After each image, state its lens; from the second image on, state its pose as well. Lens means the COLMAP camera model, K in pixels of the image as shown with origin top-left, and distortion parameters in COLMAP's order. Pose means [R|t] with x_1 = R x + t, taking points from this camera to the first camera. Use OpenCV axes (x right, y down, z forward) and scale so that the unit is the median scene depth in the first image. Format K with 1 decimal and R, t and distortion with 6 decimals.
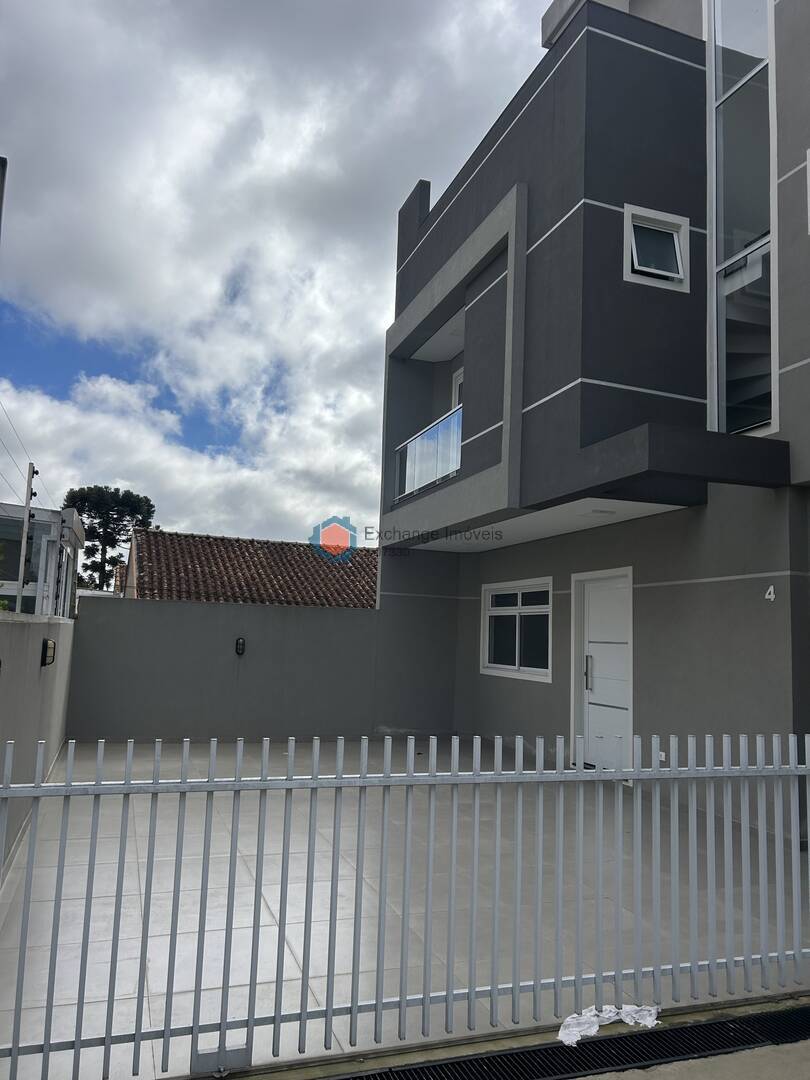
lens RADIAL K [[815.2, 0, 407.6], [0, 815.2, 548.3], [0, 0, 1]] dist [0.031405, -0.008776]
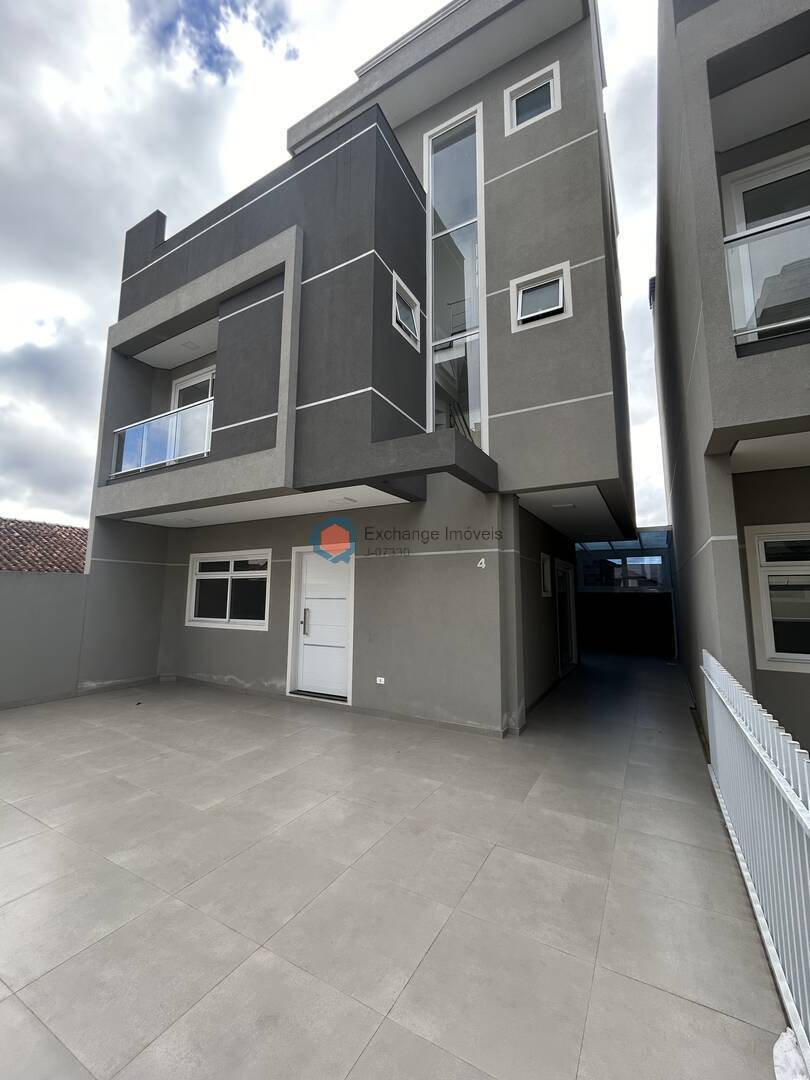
lens RADIAL K [[444.5, 0, 405.0], [0, 444.5, 540.0], [0, 0, 1]] dist [-0.000583, -0.000130]
pose [[0.753824, 0.057069, 0.654594, -0.132917], [-0.053675, 0.998240, -0.025218, 0.028256], [-0.654881, -0.016125, 0.755560, 0.340186]]
